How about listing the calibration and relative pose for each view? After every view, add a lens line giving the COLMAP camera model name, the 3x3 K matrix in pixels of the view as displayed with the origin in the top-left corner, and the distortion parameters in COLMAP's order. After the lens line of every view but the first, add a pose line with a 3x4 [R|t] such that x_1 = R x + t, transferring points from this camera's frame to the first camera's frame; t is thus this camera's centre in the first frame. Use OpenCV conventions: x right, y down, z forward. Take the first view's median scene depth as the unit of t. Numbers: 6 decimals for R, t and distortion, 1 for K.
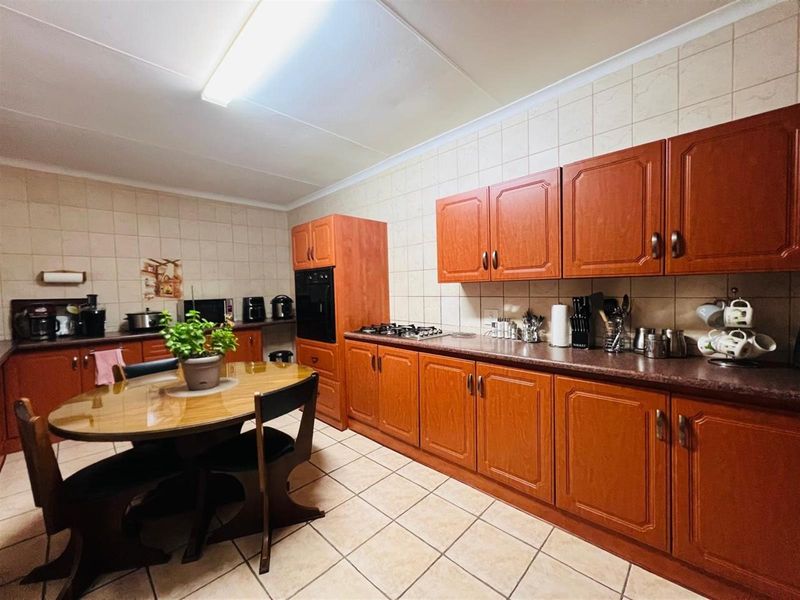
lens RADIAL K [[319.8, 0, 400.0], [0, 319.8, 300.0], [0, 0, 1]] dist [-0.000623, -0.000048]
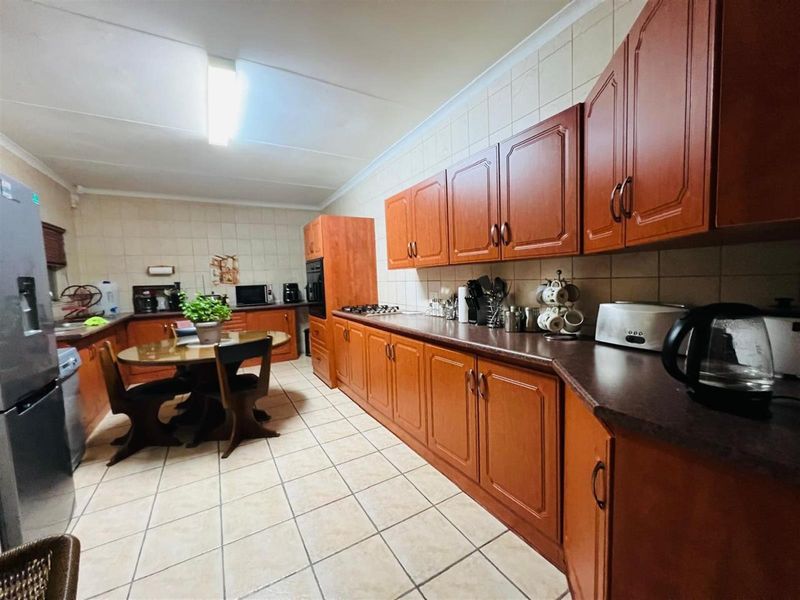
lens RADIAL K [[319.8, 0, 400.0], [0, 319.8, 300.0], [0, 0, 1]] dist [-0.000623, -0.000048]
pose [[0.963891, 0.006526, -0.266215, 0.411049], [0.004515, 0.999155, 0.040841, 0.009853], [0.266257, -0.040569, 0.963048, -0.124002]]
